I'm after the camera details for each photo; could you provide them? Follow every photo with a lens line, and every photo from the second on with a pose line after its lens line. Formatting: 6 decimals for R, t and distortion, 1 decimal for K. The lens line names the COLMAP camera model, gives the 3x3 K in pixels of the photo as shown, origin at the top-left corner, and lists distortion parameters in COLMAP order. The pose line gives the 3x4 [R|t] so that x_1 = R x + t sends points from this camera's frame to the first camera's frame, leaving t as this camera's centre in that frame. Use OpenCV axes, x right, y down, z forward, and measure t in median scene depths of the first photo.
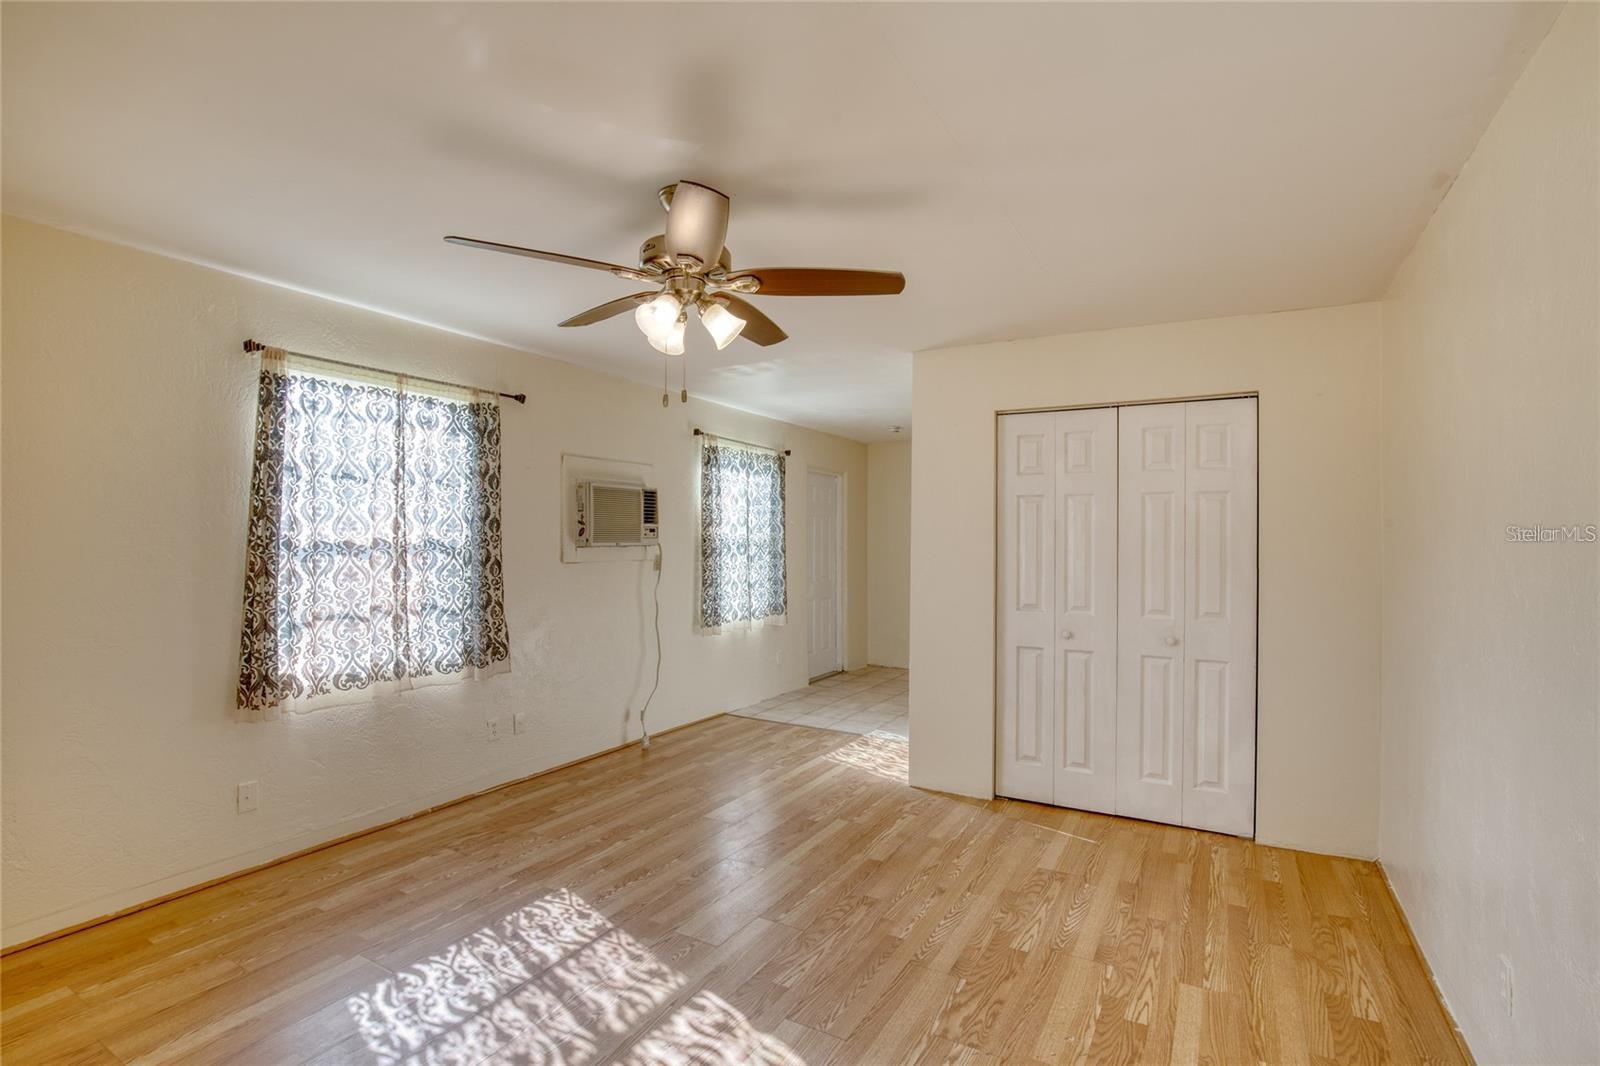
lens RADIAL K [[697.2, 0, 808.8], [0, 697.2, 555.6], [0, 0, 1]] dist [-0.032335, 0.000255]
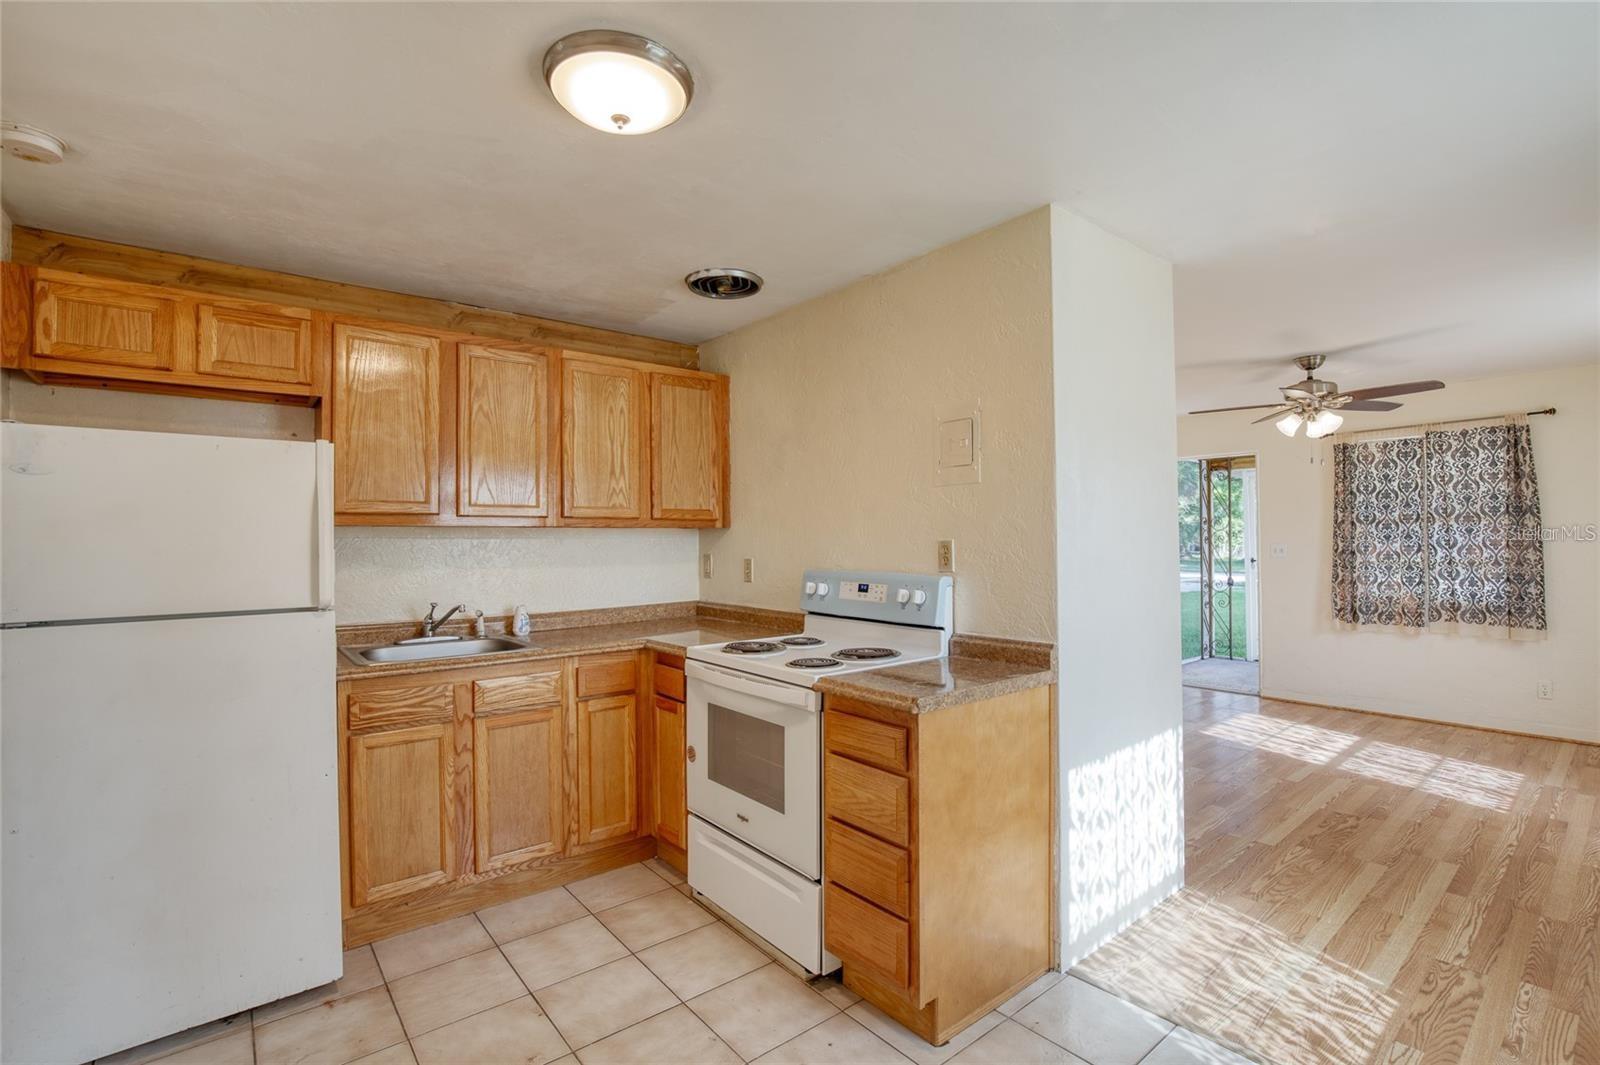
lens RADIAL K [[751.1, 0, 826.9], [0, 751.1, 533.2], [0, 0, 1]] dist [-0.029867, 0.009219]
pose [[-0.946723, 0.003331, 0.322033, 0.280751], [0.008505, 0.999856, 0.014662, -0.040682], [-0.321937, 0.016619, -0.946615, 2.097303]]
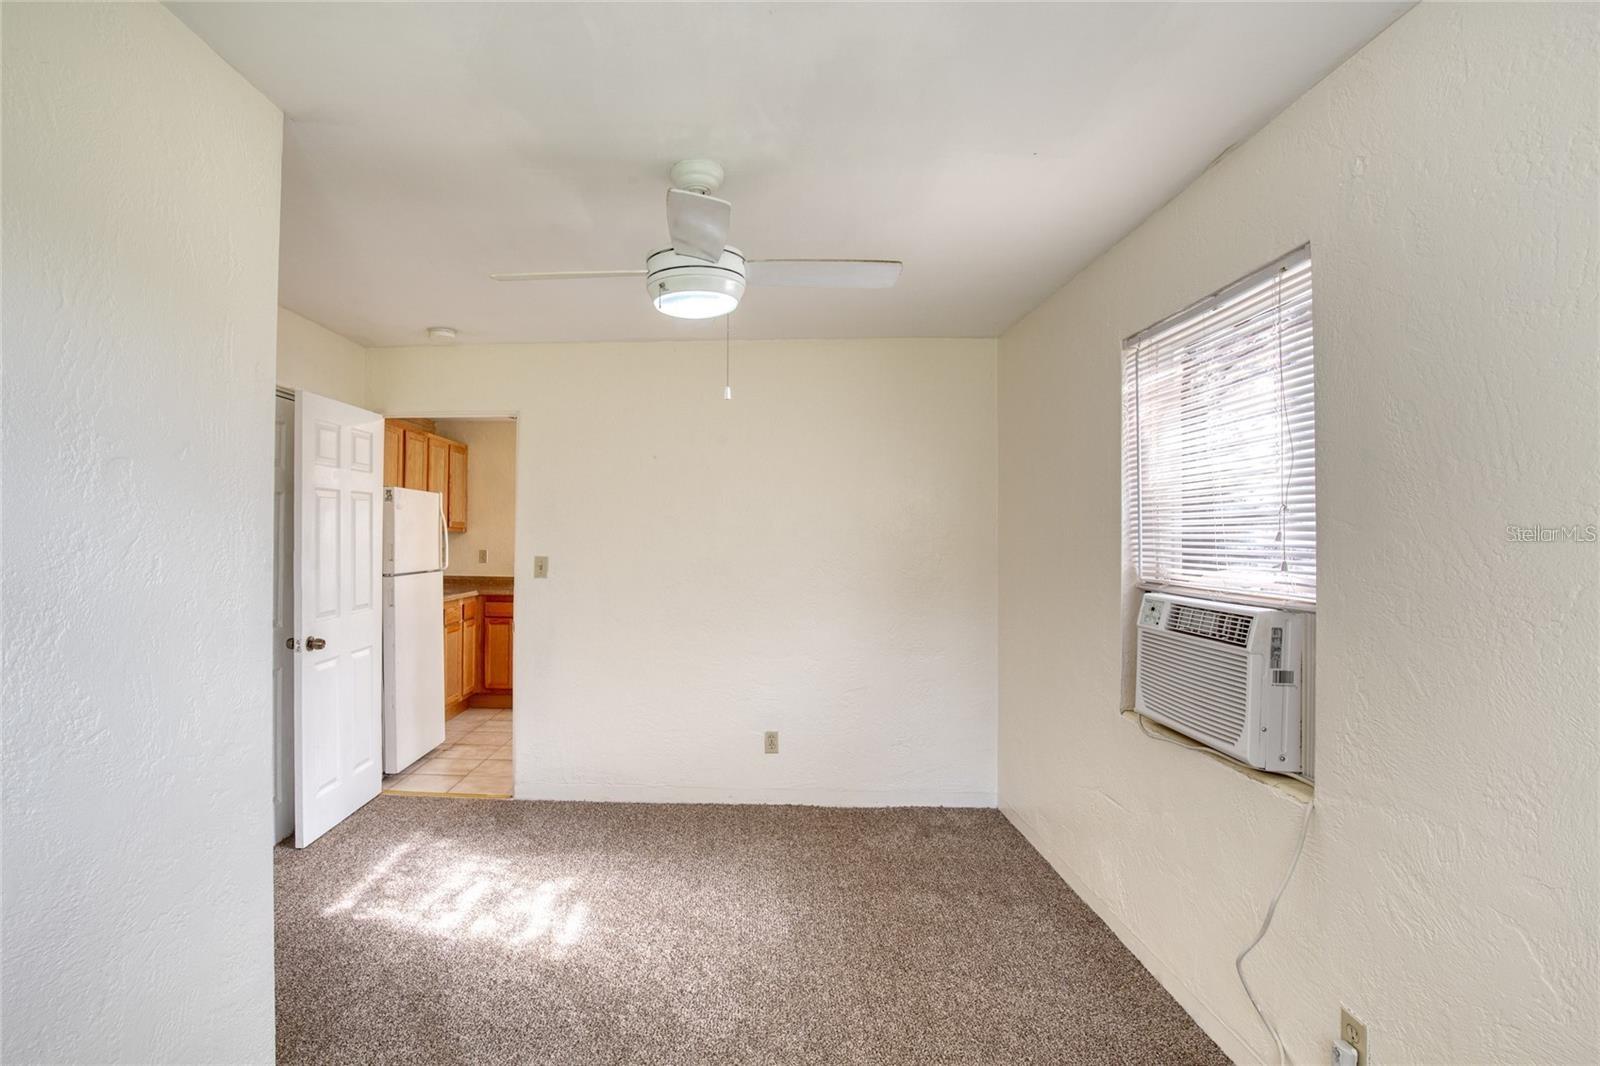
lens RADIAL K [[760.6, 0, 800.0], [0, 760.6, 533.0], [0, 0, 1]] dist [-0.021285, 0.000304]
pose [[-0.818252, -0.023455, -0.574381, 1.204459], [-0.031655, 0.999490, 0.004280, -0.068014], [0.573988, 0.021684, -0.818577, 3.224392]]
